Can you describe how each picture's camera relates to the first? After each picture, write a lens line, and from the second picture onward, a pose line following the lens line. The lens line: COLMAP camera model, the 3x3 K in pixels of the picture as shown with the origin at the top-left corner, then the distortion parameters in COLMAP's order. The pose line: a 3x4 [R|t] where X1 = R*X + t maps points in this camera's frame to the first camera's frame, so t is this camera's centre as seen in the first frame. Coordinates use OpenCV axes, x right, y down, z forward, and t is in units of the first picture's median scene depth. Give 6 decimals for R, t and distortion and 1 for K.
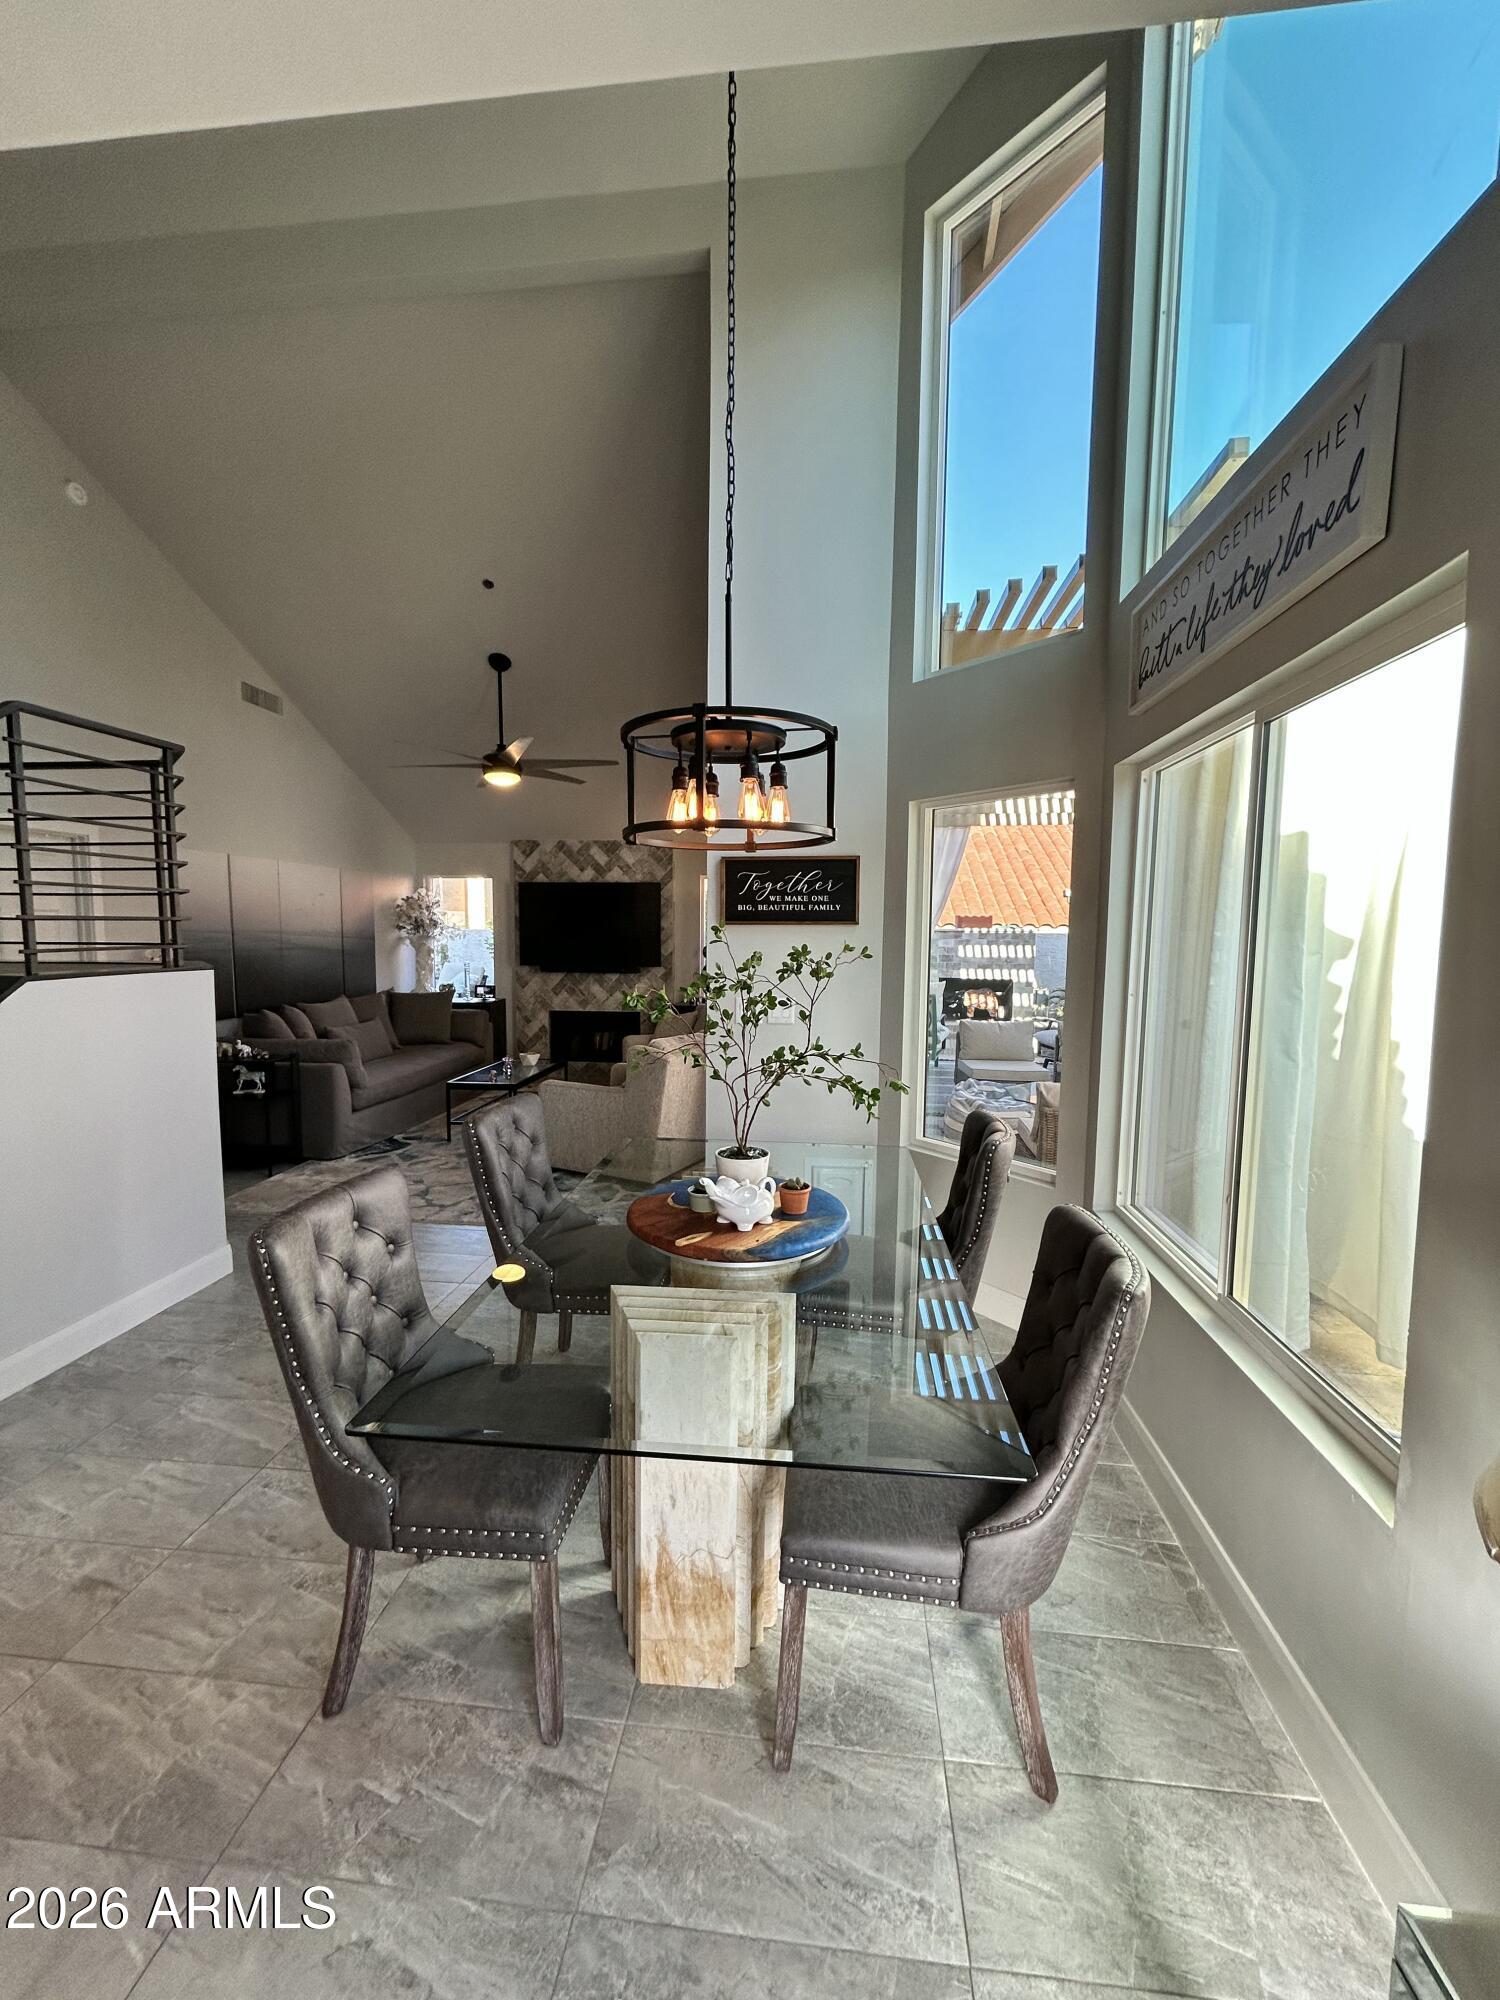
lens RADIAL K [[808.5, 0, 749.6], [0, 808.5, 1001.1], [0, 0, 1]] dist [0.000813, 0.000597]
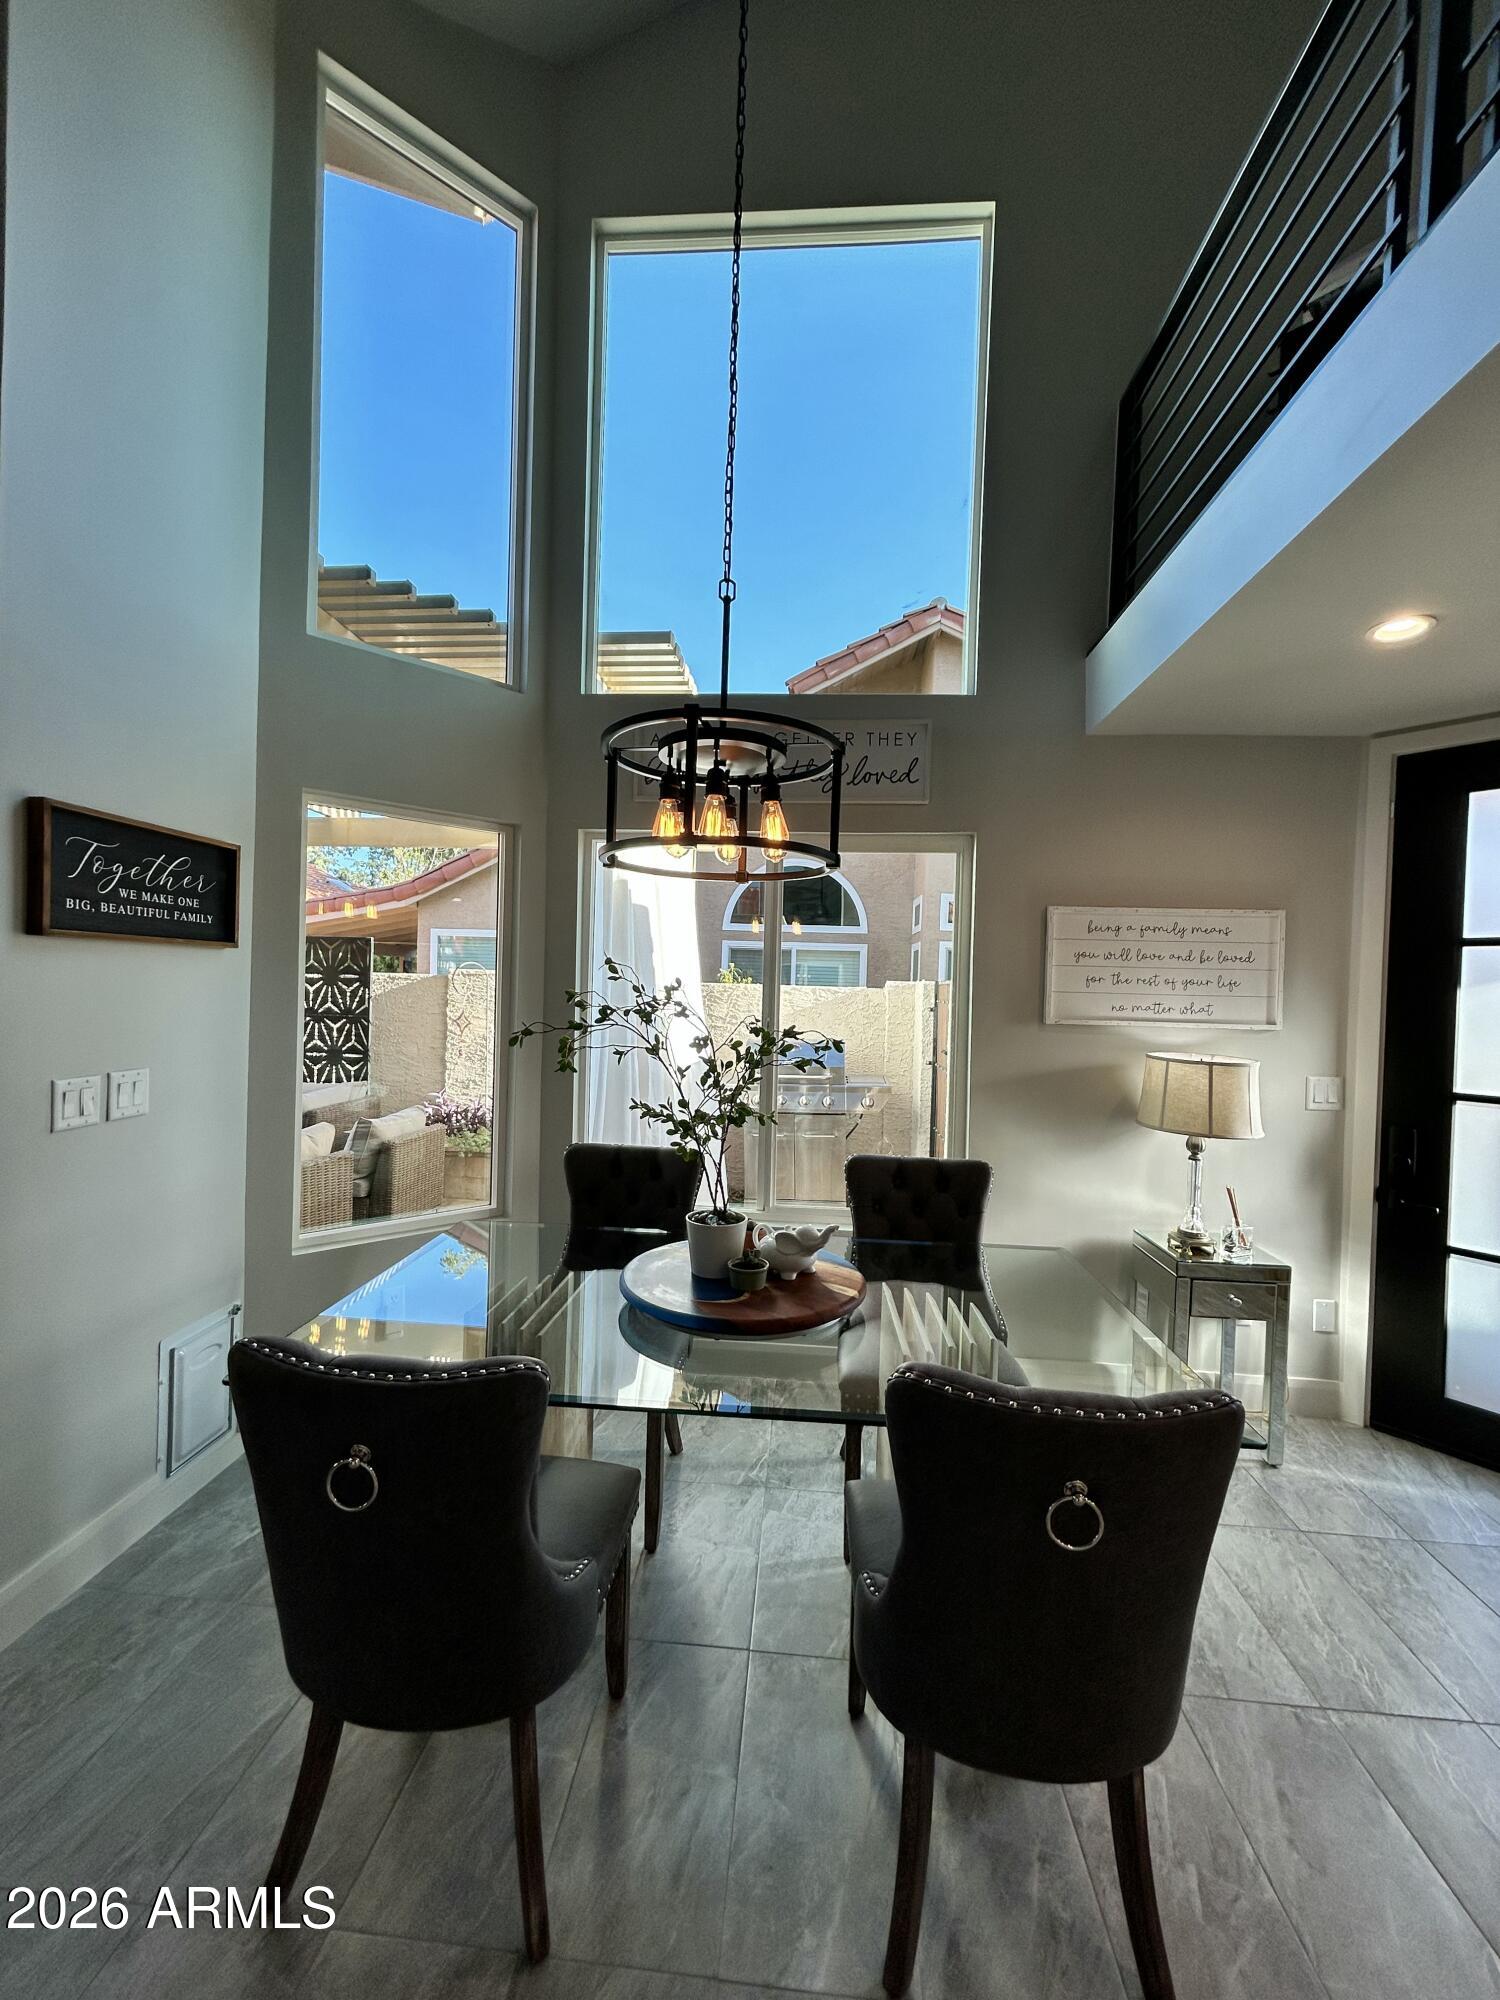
lens RADIAL K [[808.5, 0, 749.6], [0, 808.5, 1001.1], [0, 0, 1]] dist [0.000813, 0.000597]
pose [[-0.027599, -0.022663, 0.999362, -0.294266], [0.057575, 0.998047, 0.024223, -0.022820], [-0.997960, 0.058207, -0.026241, 0.321072]]
